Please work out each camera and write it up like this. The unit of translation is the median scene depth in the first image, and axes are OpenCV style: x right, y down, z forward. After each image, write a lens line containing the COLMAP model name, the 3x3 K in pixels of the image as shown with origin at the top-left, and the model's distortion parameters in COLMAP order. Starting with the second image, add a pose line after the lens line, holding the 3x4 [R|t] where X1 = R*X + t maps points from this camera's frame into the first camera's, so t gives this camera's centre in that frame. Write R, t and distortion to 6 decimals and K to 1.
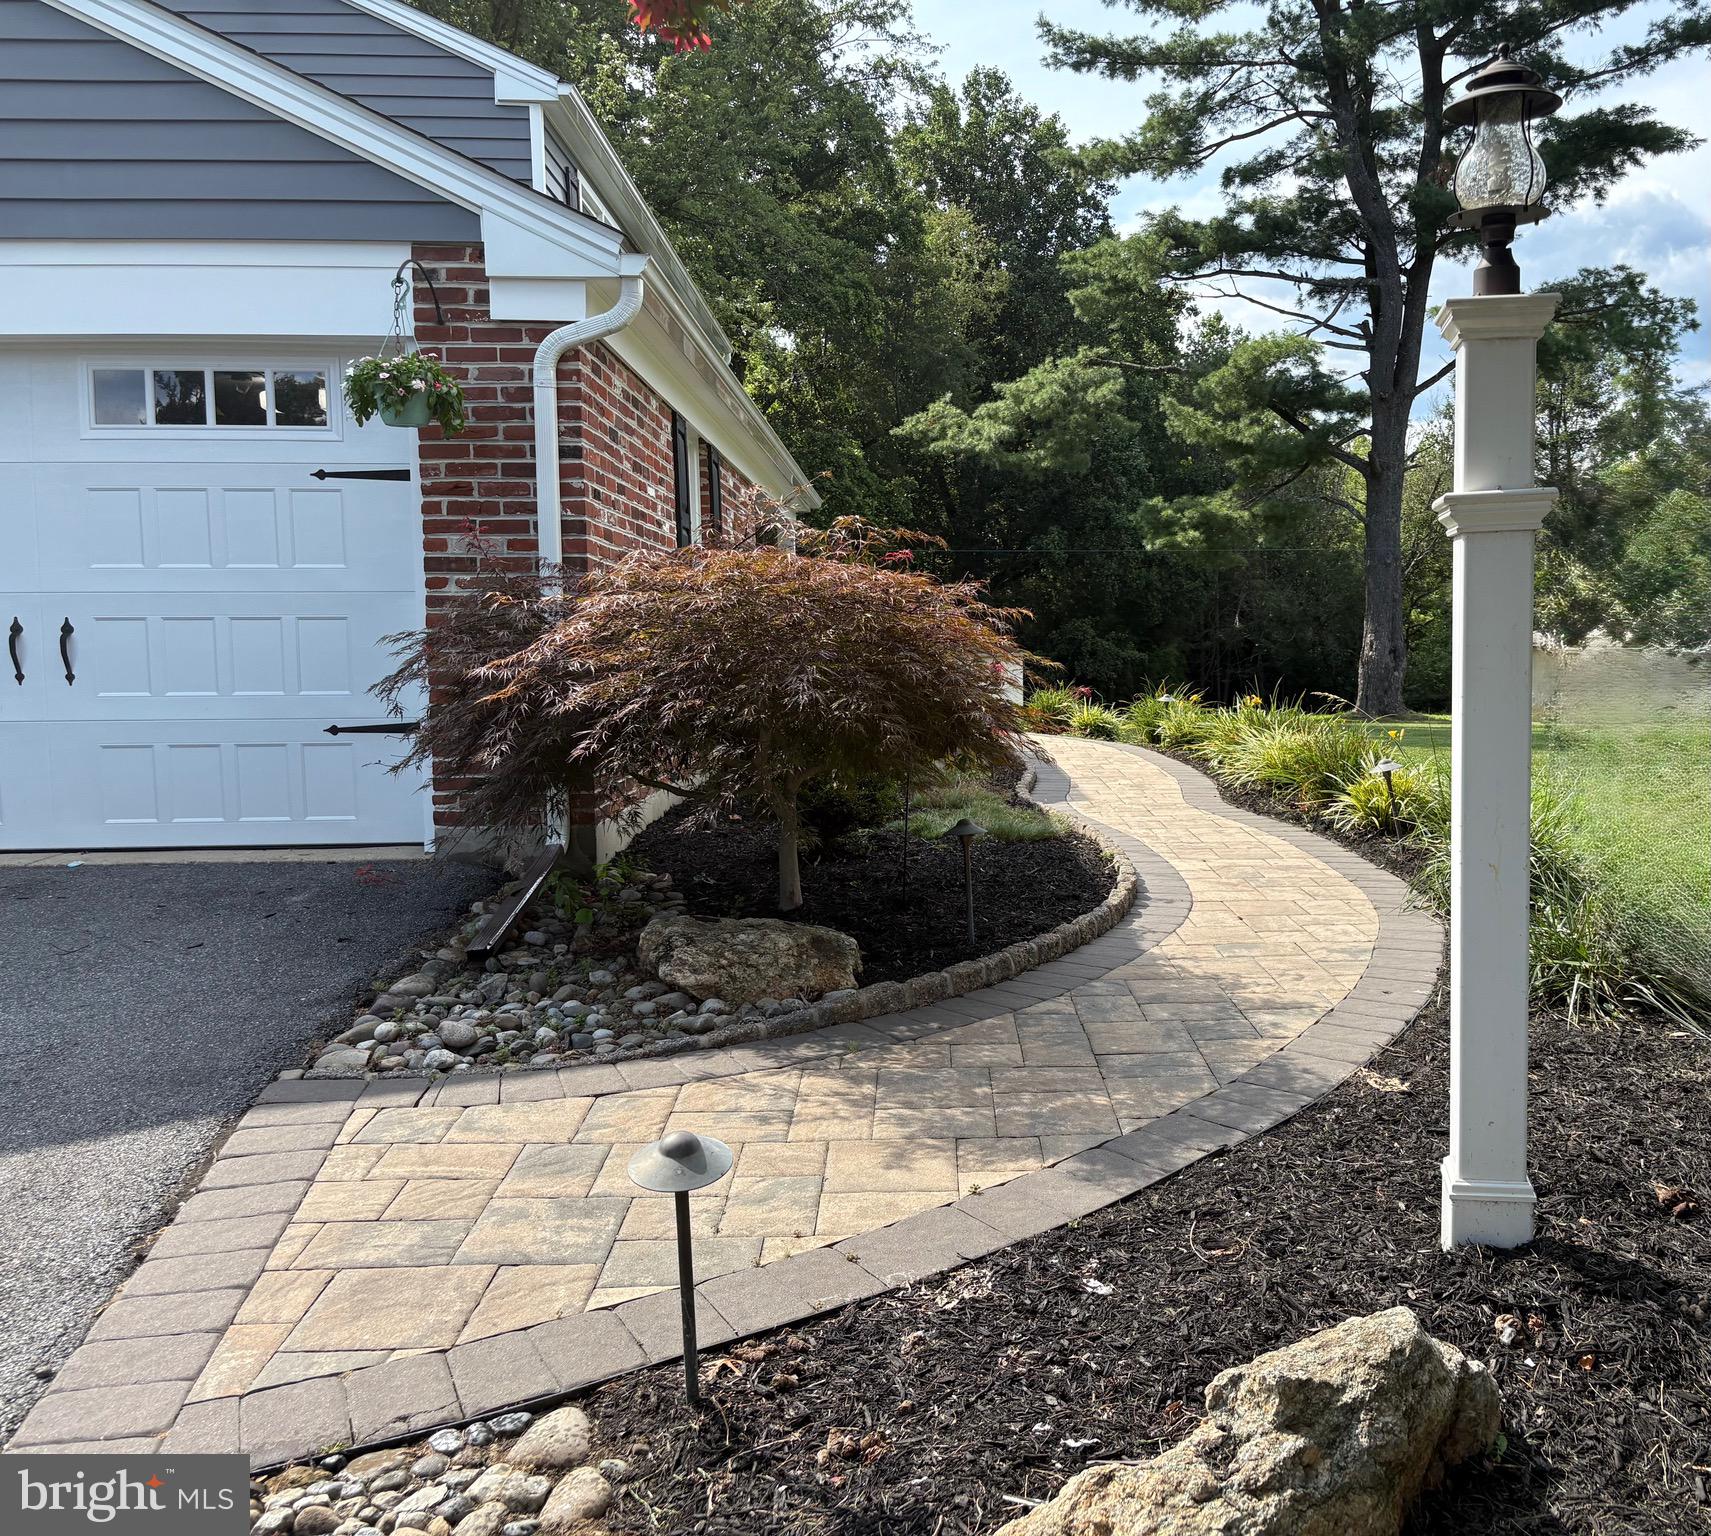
lens RADIAL K [[1458.2, 0, 1016.2], [0, 1458.2, 762.1], [0, 0, 1]] dist [0.009767, -0.002318]
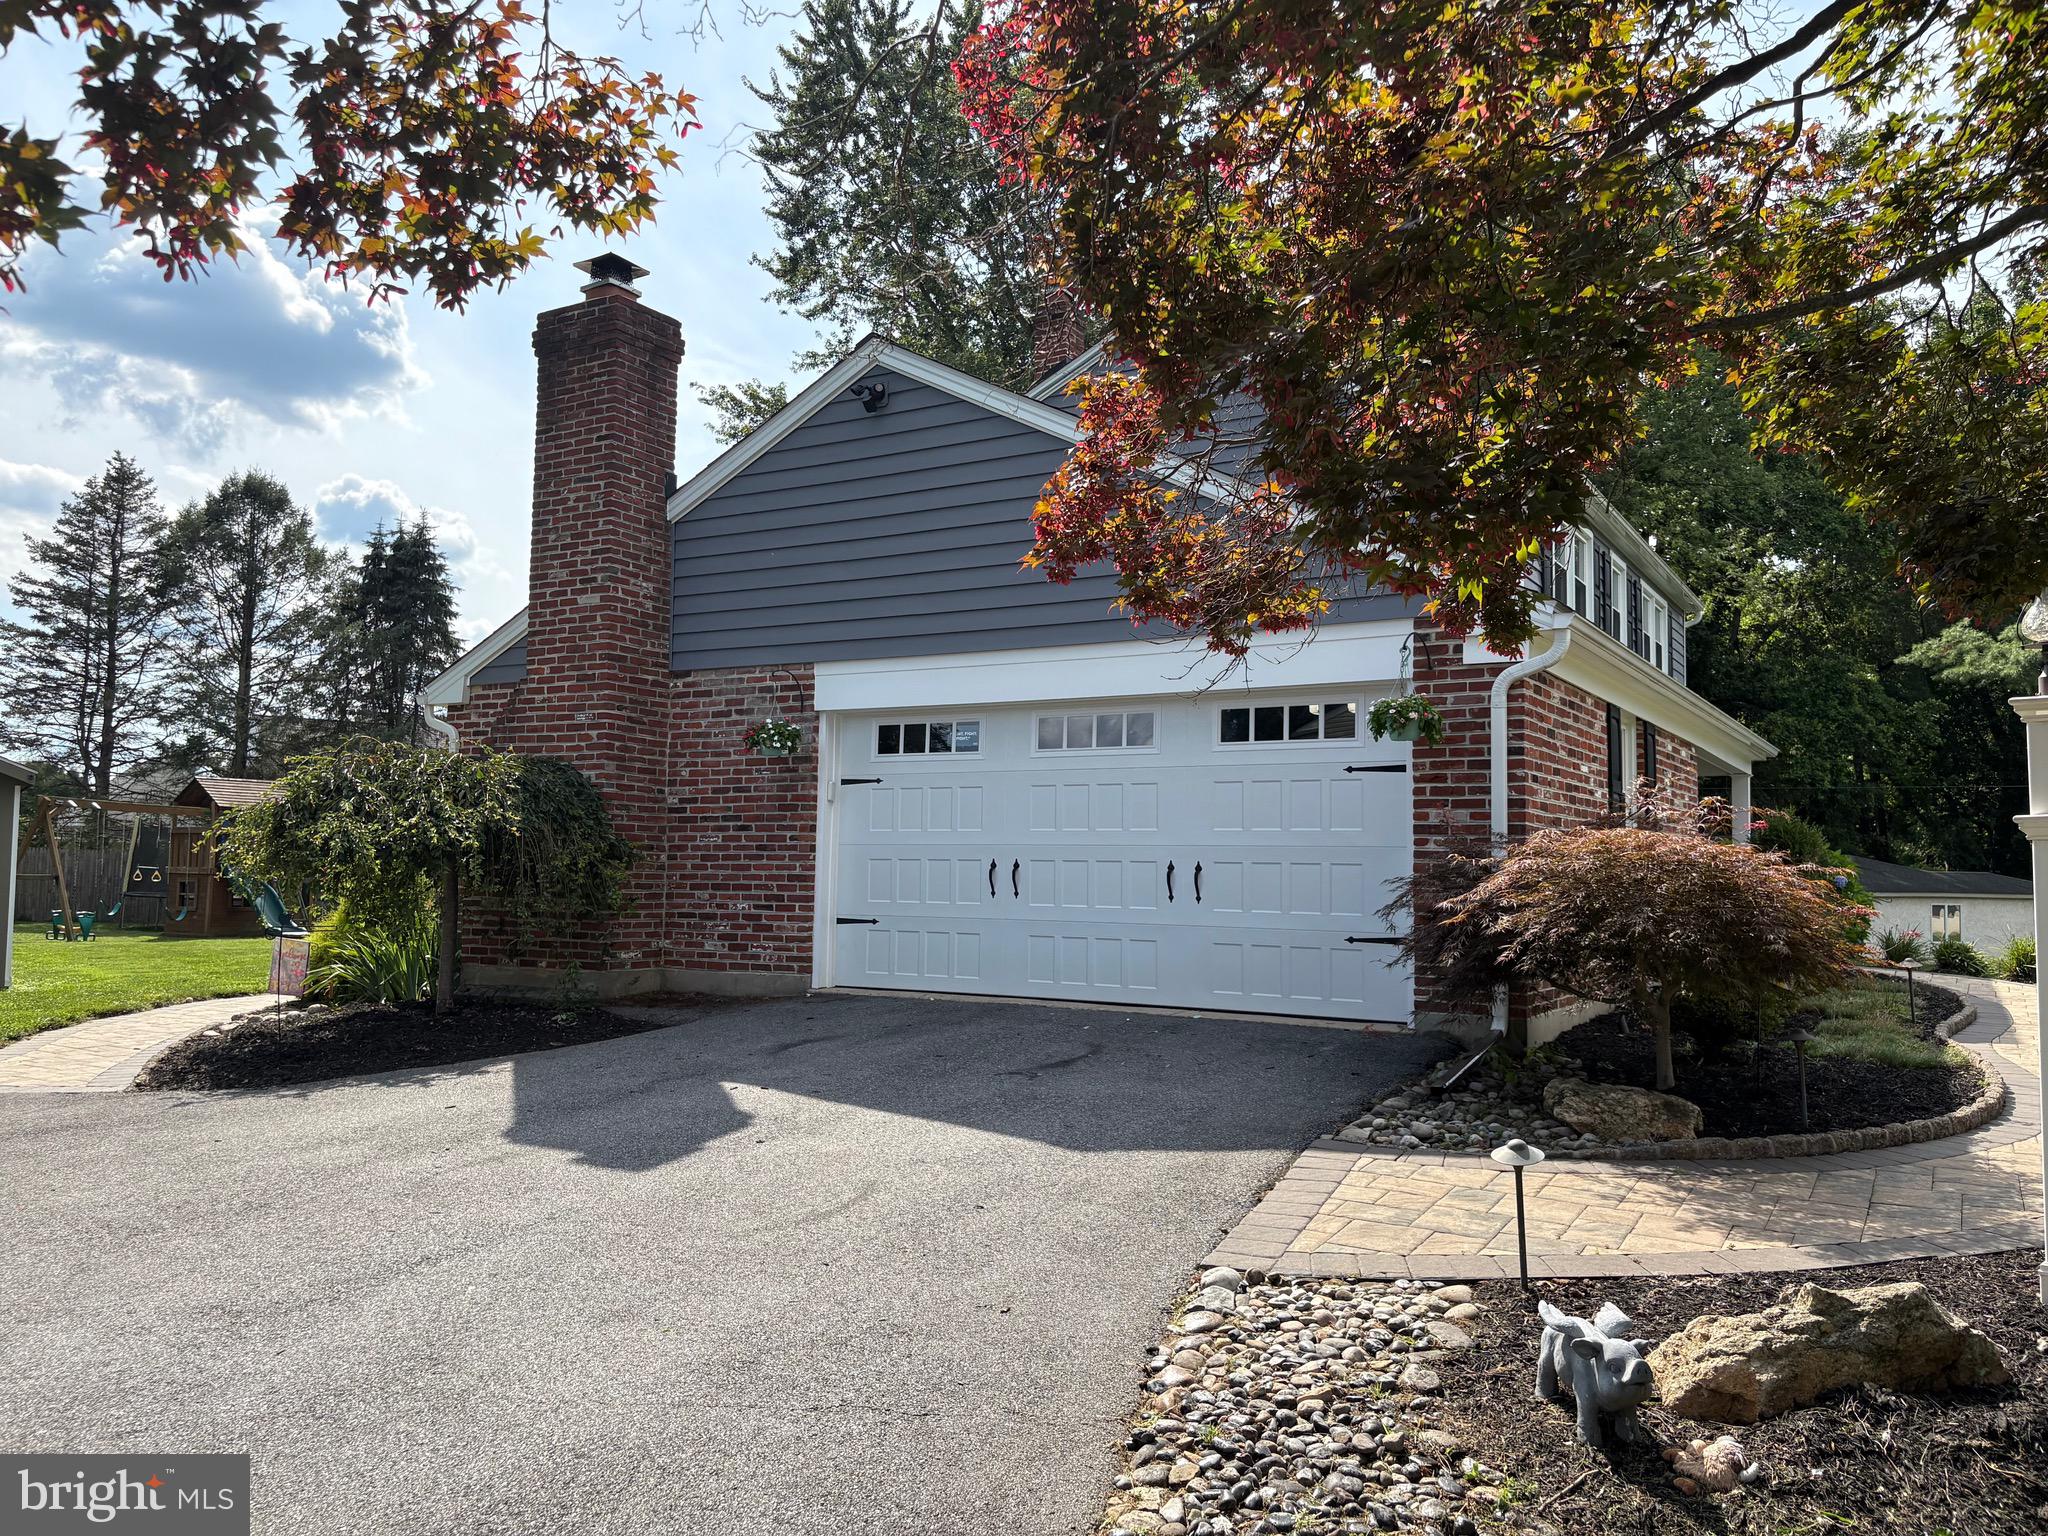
lens RADIAL K [[1549.3, 0, 1029.5], [0, 1549.3, 783.0], [0, 0, 1]] dist [0.127513, -0.174469]
pose [[0.806929, -0.015564, -0.590443, 0.211977], [-0.063064, 0.991668, -0.112325, 0.019373], [0.587272, 0.127874, 0.799225, -0.490931]]
